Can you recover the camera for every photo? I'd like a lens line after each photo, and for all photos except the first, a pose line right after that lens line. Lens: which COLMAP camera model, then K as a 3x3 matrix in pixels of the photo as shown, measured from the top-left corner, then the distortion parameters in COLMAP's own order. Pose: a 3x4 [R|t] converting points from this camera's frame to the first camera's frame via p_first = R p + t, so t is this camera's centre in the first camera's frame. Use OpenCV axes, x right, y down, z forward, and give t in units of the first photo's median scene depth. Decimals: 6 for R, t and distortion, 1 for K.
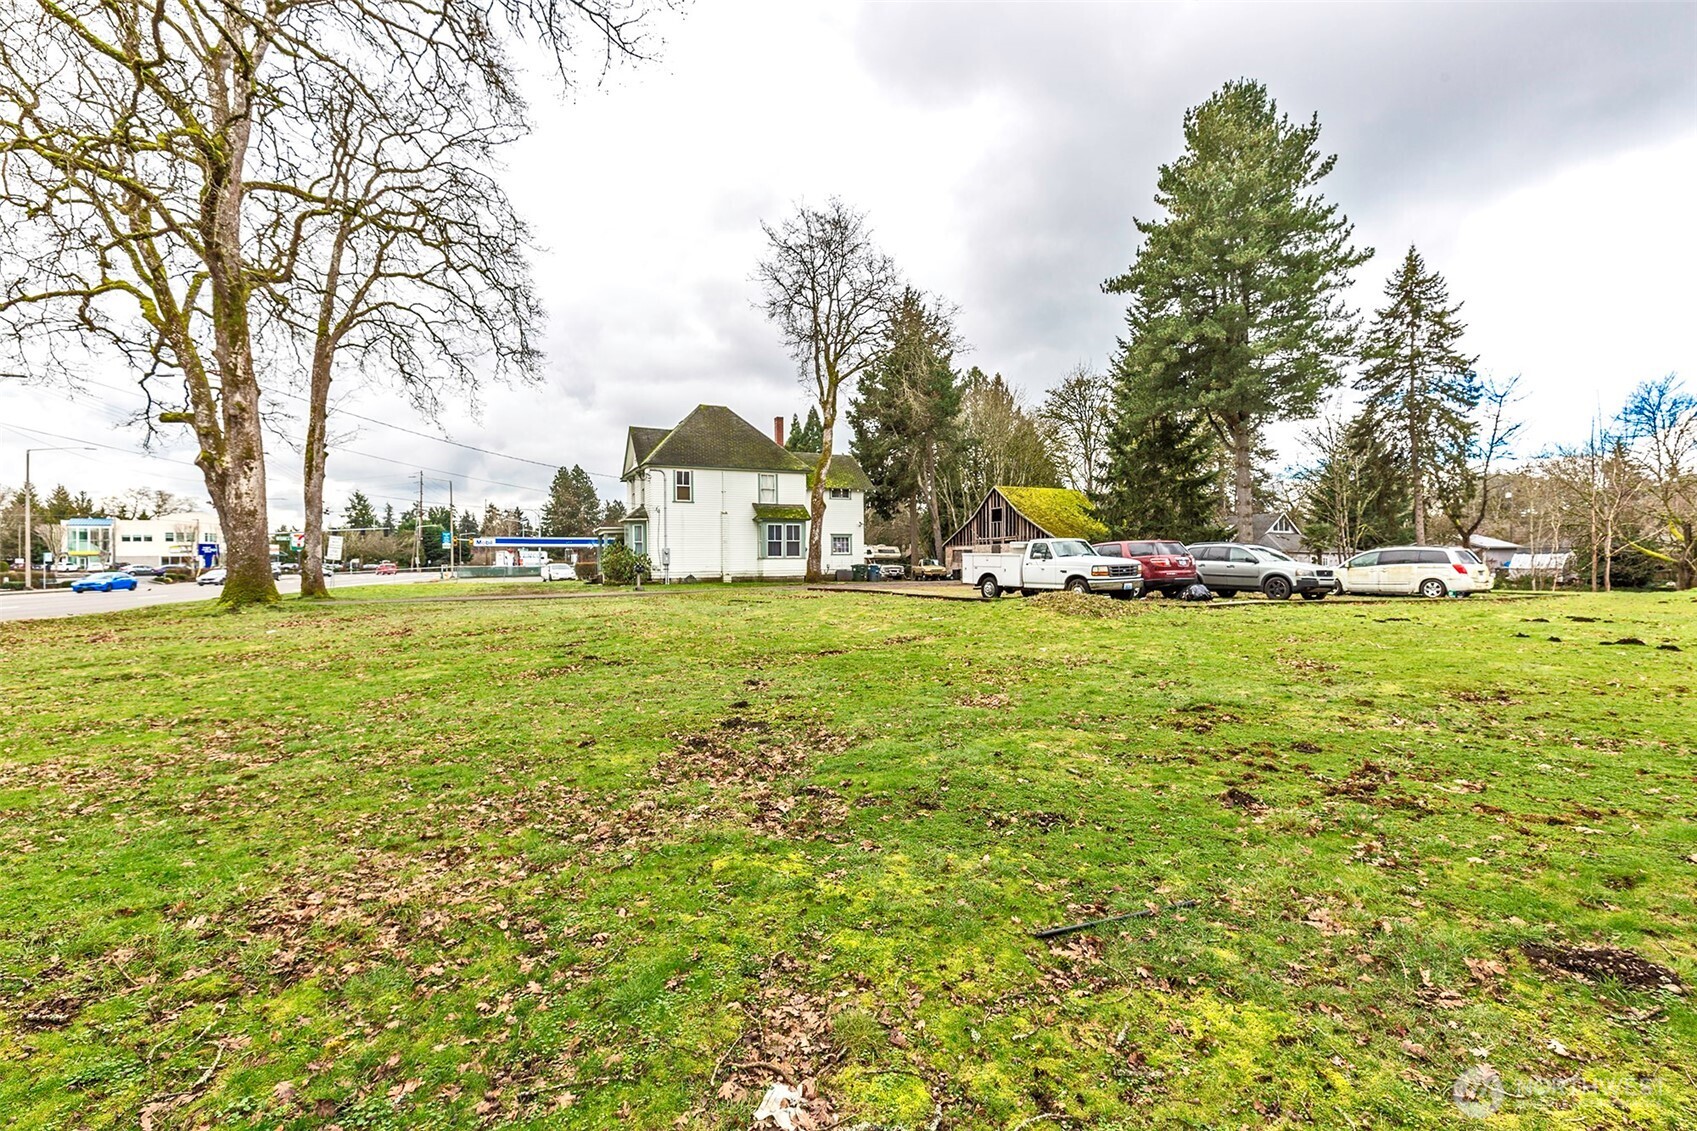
lens RADIAL K [[771.6, 0, 848.5], [0, 771.6, 565.5], [0, 0, 1]] dist [0.001590, 0.000121]
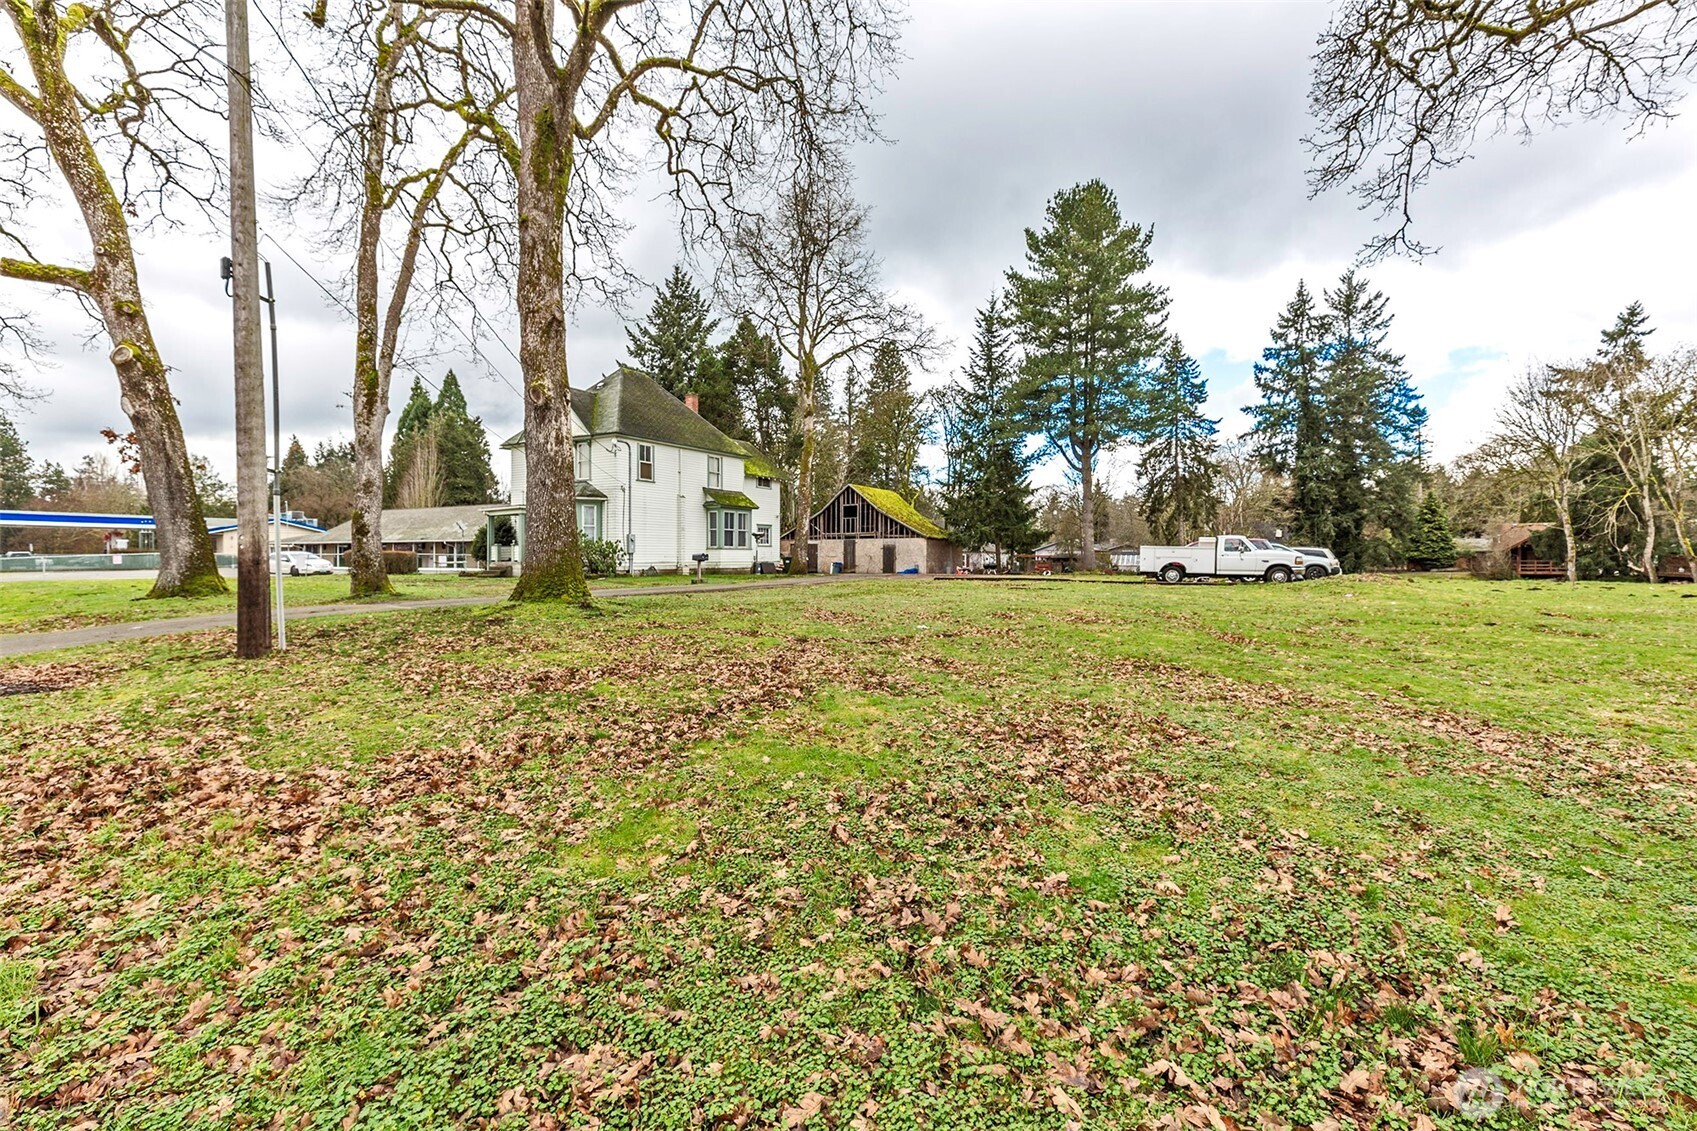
lens RADIAL K [[771.6, 0, 848.5], [0, 771.6, 565.5], [0, 0, 1]] dist [0.001590, 0.000121]
pose [[0.827833, 0.005002, 0.560952, -0.457910], [-0.007114, 0.999973, 0.001582, 0.007868], [-0.560929, -0.005300, 0.827847, 0.144606]]
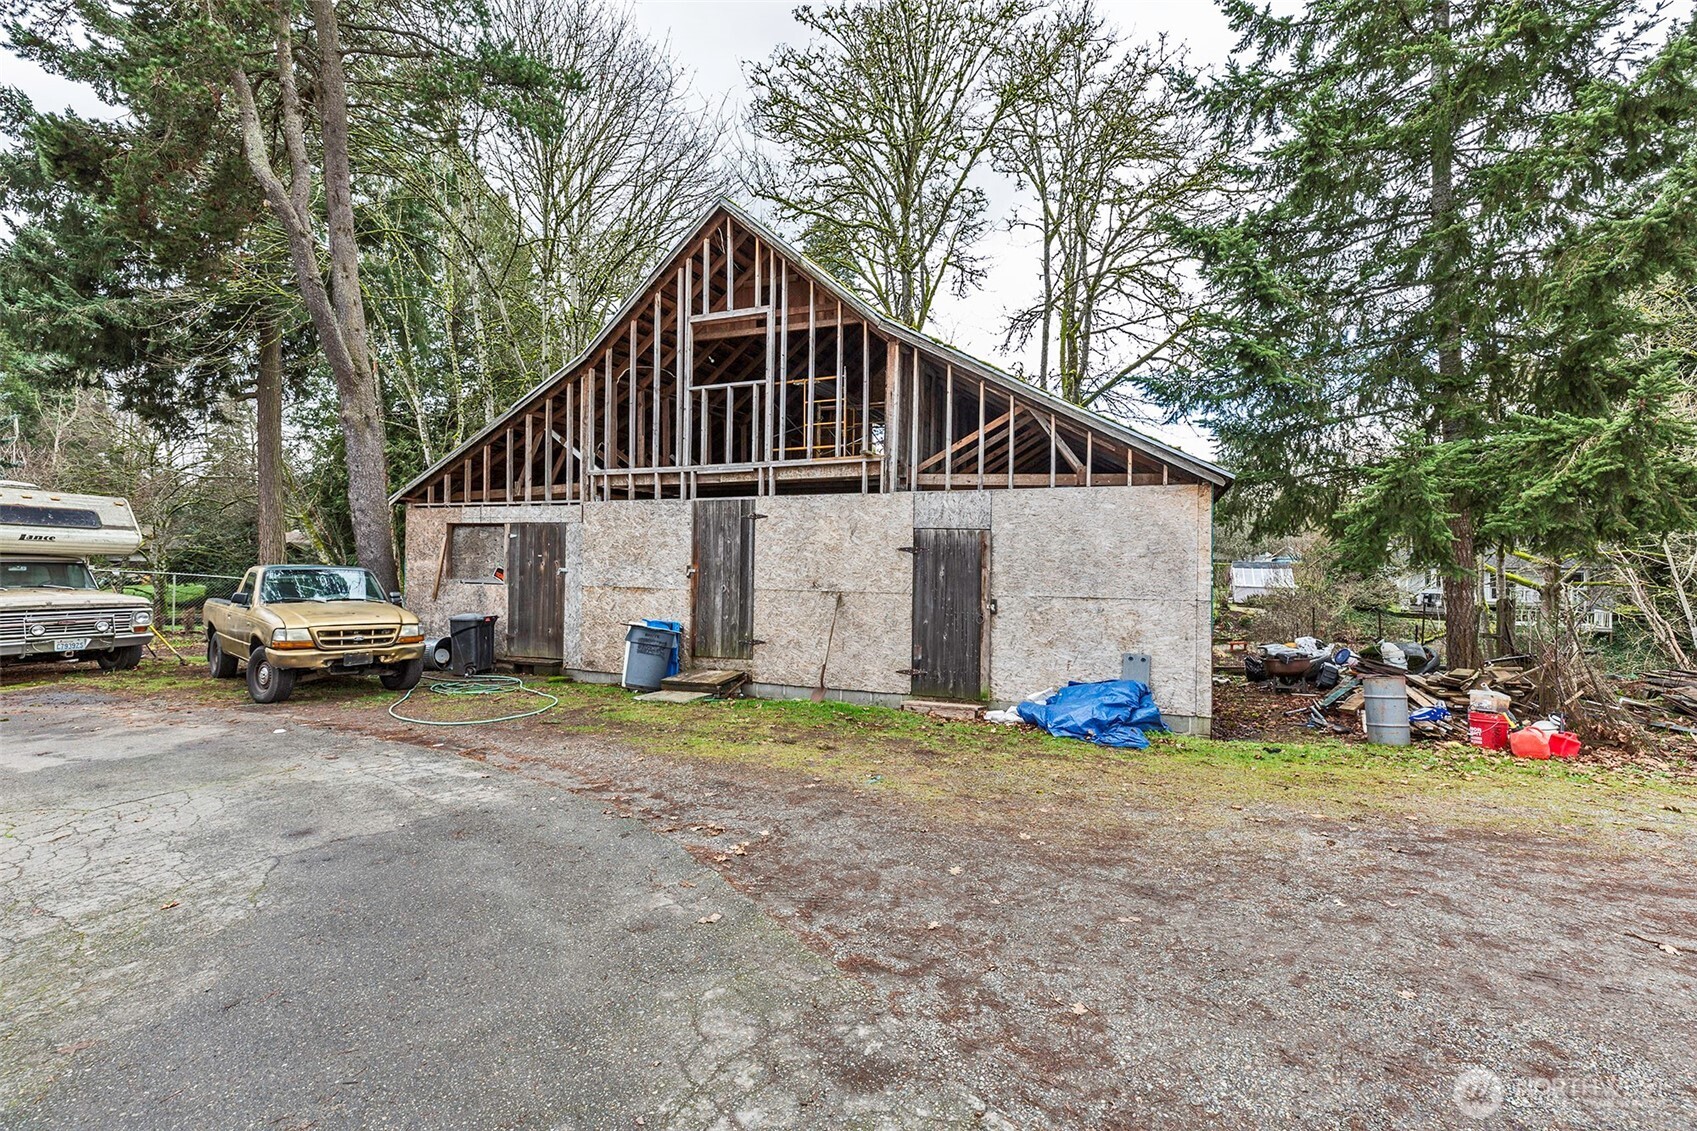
lens RADIAL K [[771.6, 0, 848.5], [0, 771.6, 565.5], [0, 0, 1]] dist [0.001590, 0.000121]
pose [[0.761597, 0.020118, 0.647738, 0.101105], [-0.019128, 0.999780, -0.008562, -0.011010], [-0.647768, -0.005869, 0.761815, 0.945363]]
